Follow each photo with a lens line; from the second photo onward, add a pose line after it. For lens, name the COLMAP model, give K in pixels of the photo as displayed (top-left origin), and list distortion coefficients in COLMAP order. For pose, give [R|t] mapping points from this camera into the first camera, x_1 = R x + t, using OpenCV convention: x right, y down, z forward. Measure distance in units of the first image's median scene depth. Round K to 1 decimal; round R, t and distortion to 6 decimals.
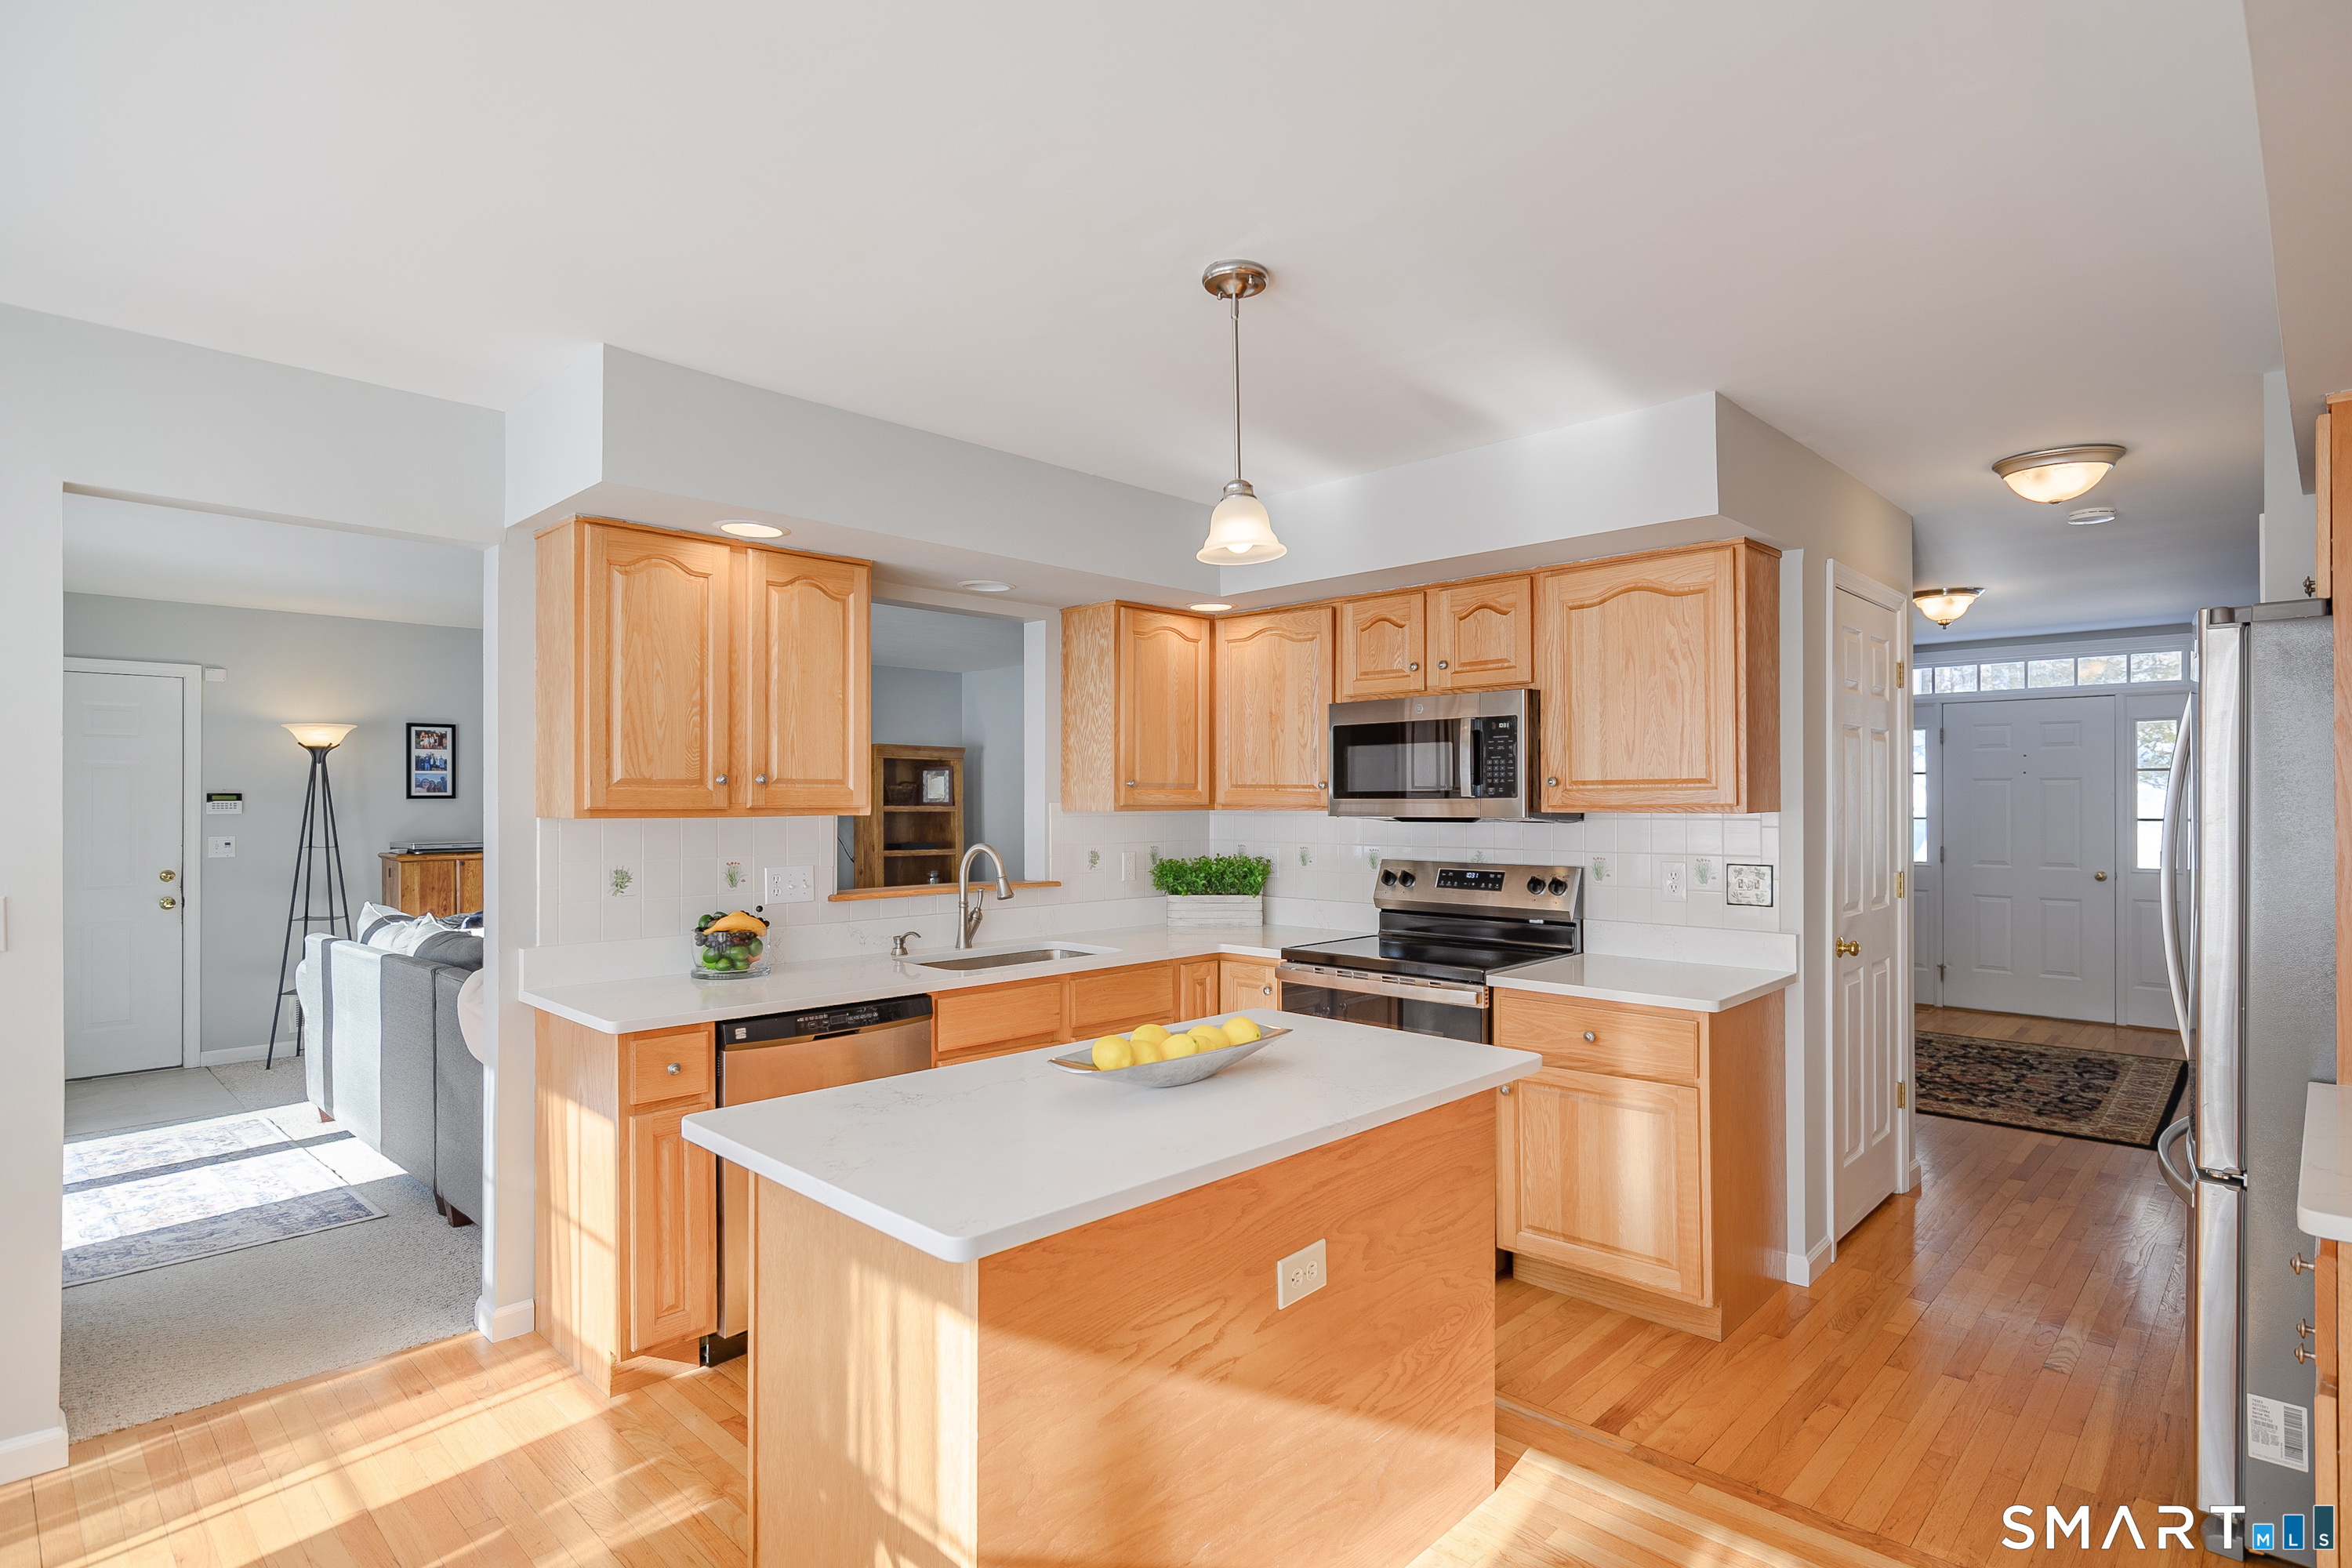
lens RADIAL K [[1188.2, 0, 1180.0], [0, 1188.2, 793.8], [0, 0, 1]] dist [0.002512, 0.001020]
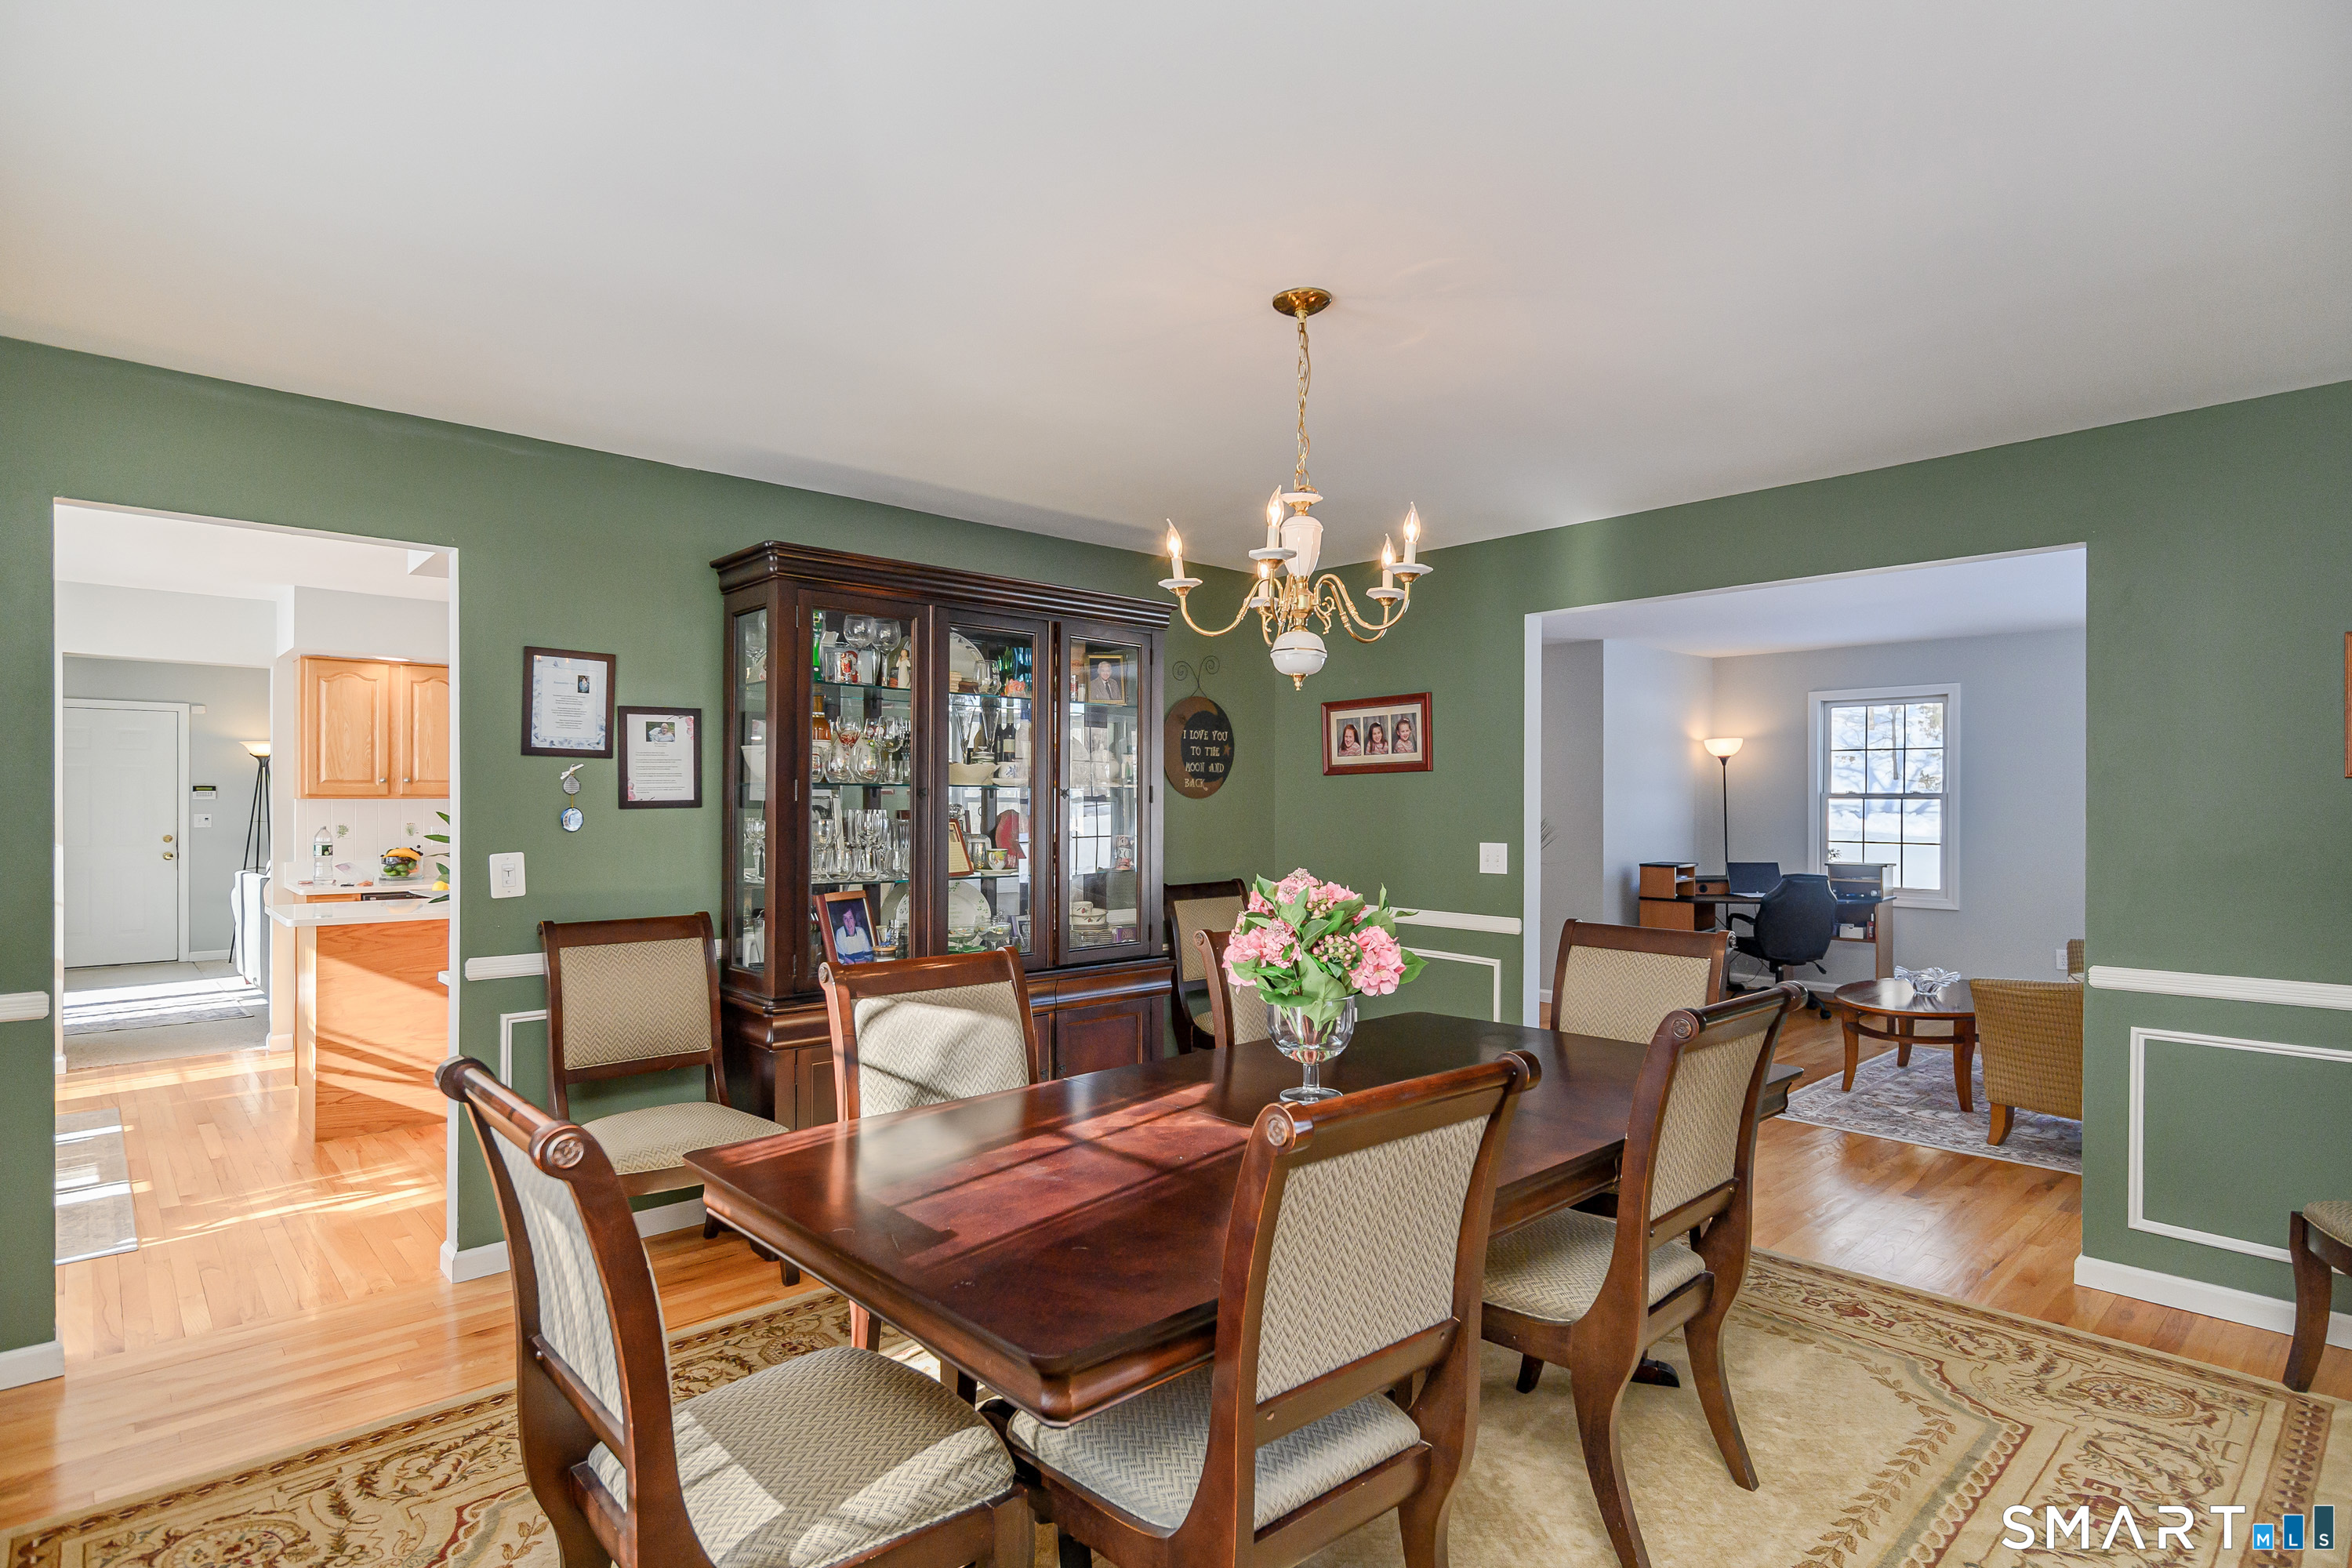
lens RADIAL K [[1192.8, 0, 1174.1], [0, 1192.8, 797.7], [0, 0, 1]] dist [0.002584, 0.000851]
pose [[0.998589, 0.004232, -0.052938, 0.491168], [-0.003875, 0.999969, 0.006854, -0.000654], [0.052966, -0.006640, 0.998574, -0.442204]]
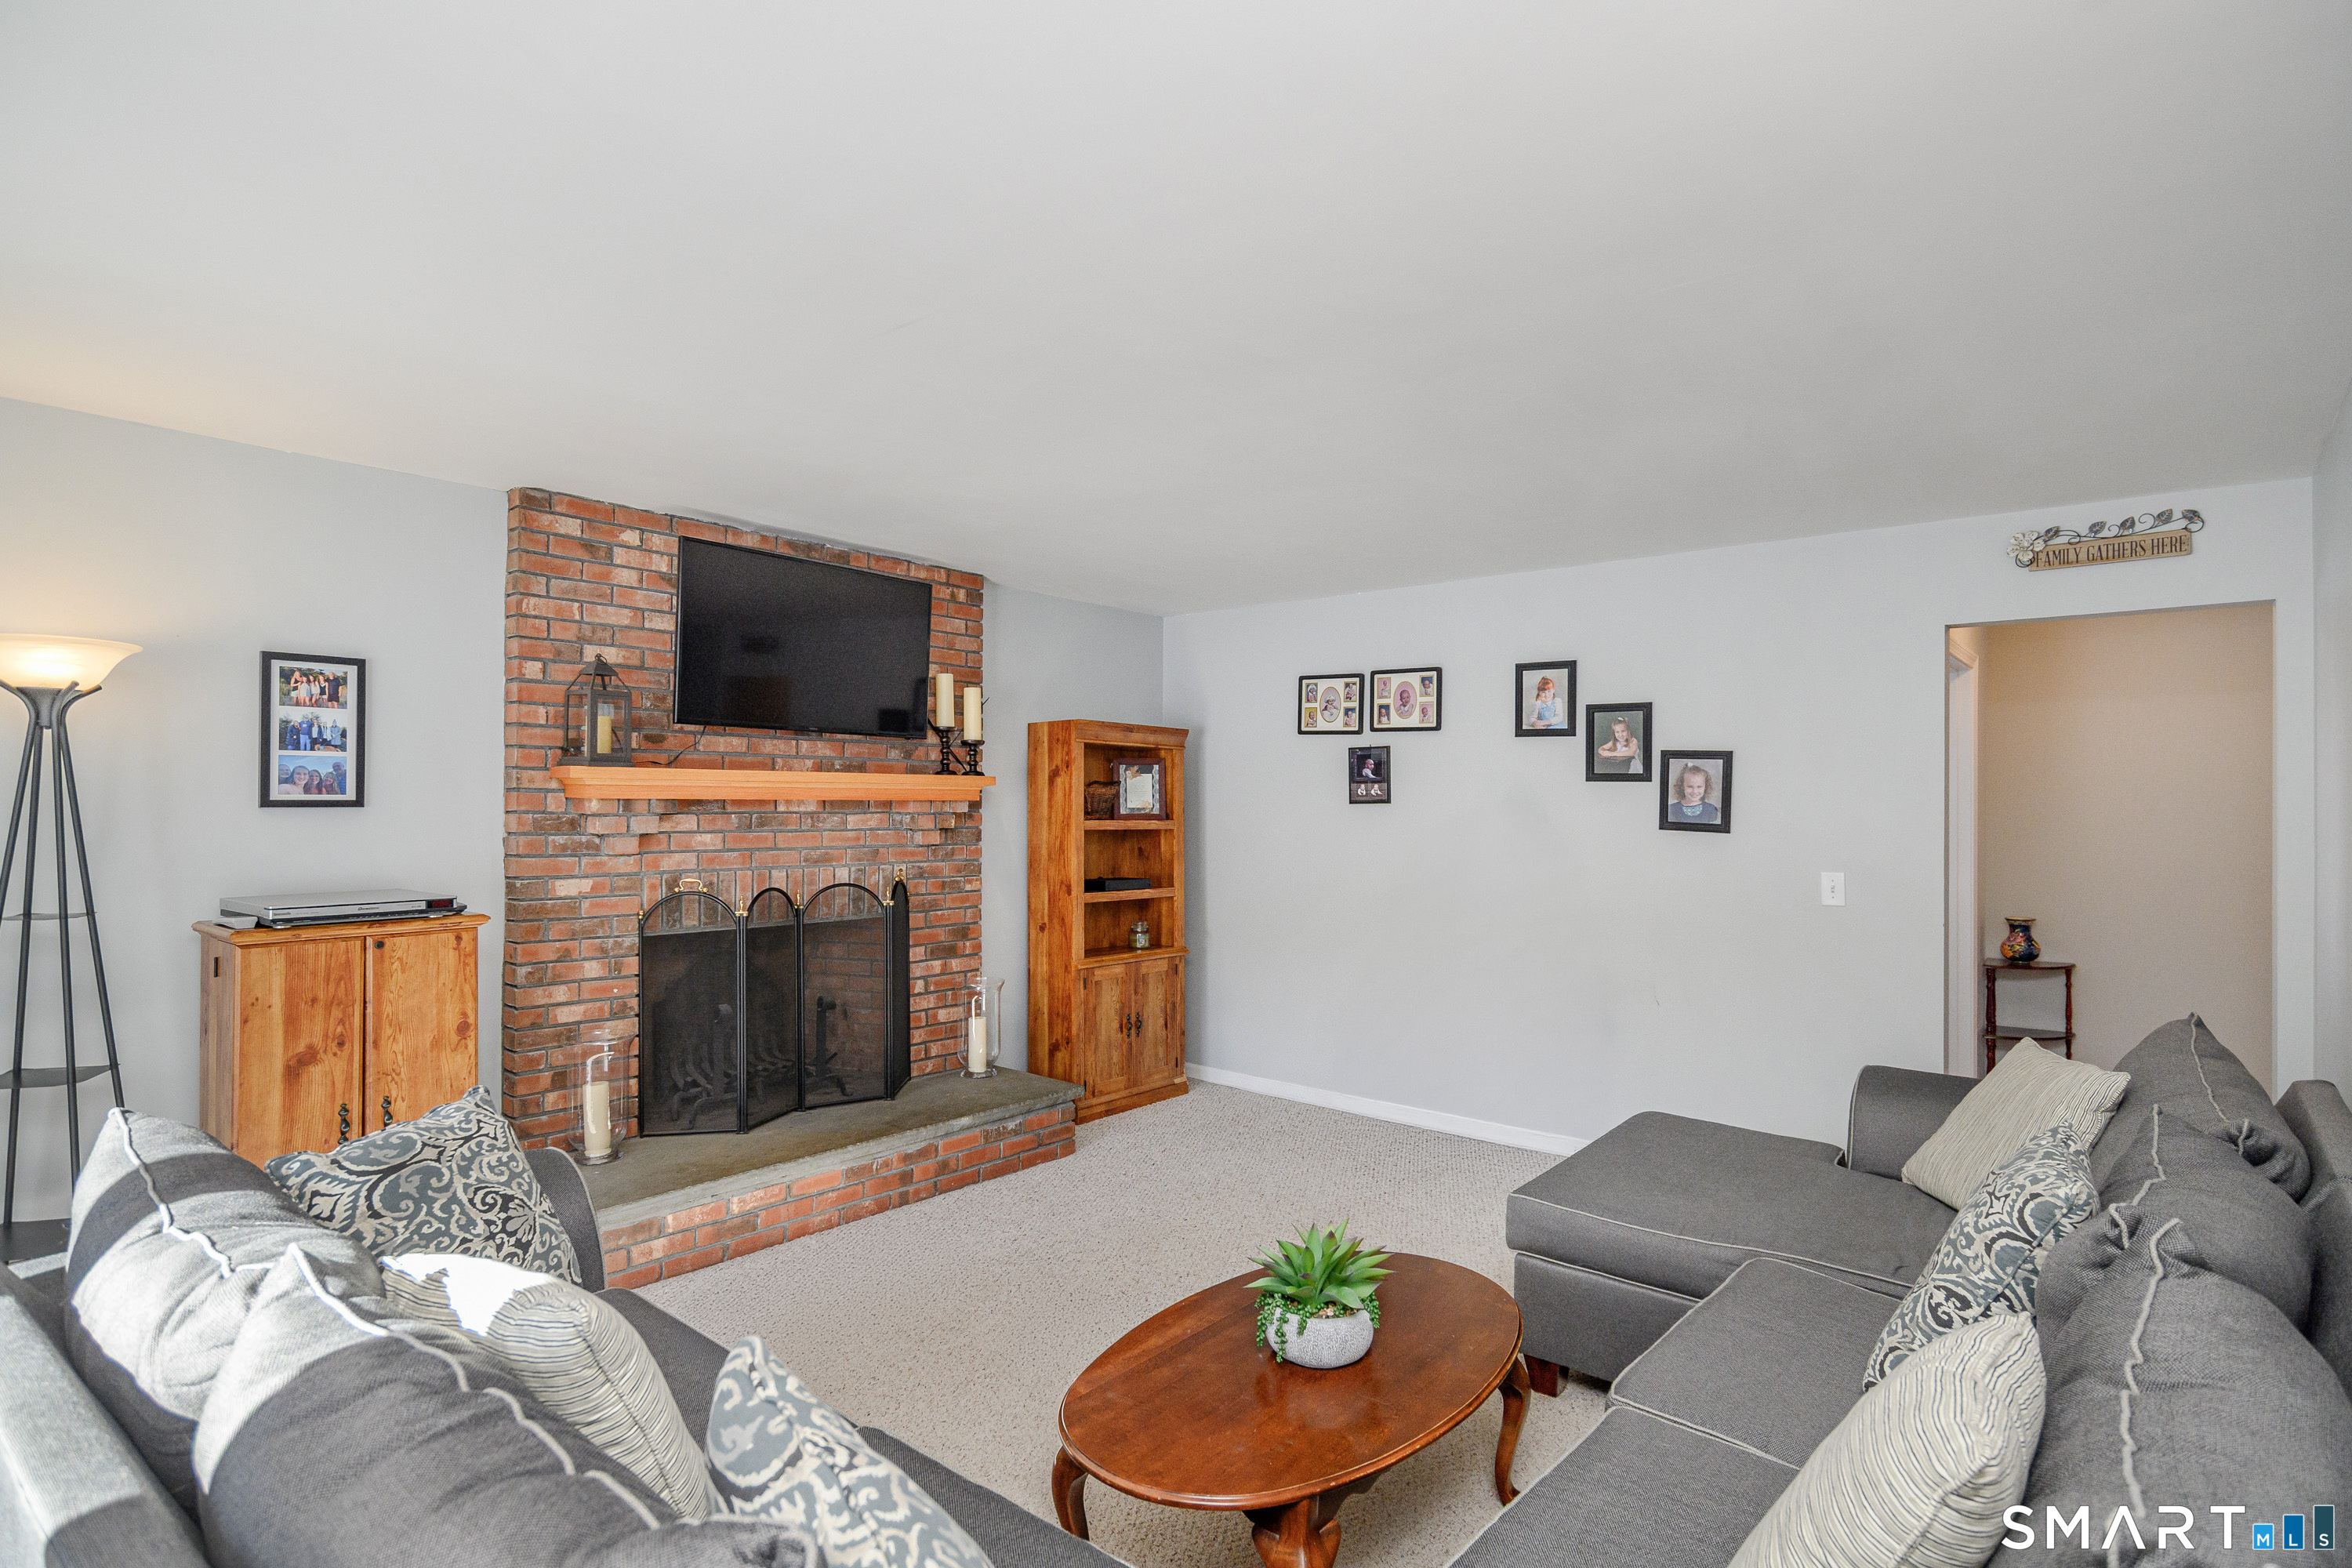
lens RADIAL K [[1192.8, 0, 1174.1], [0, 1192.8, 797.7], [0, 0, 1]] dist [0.002584, 0.000851]
pose [[0.998469, 0.007484, 0.054797, -0.303493], [-0.007522, 0.999972, 0.000494, -0.002758], [-0.054792, -0.000905, 0.998497, 0.491233]]
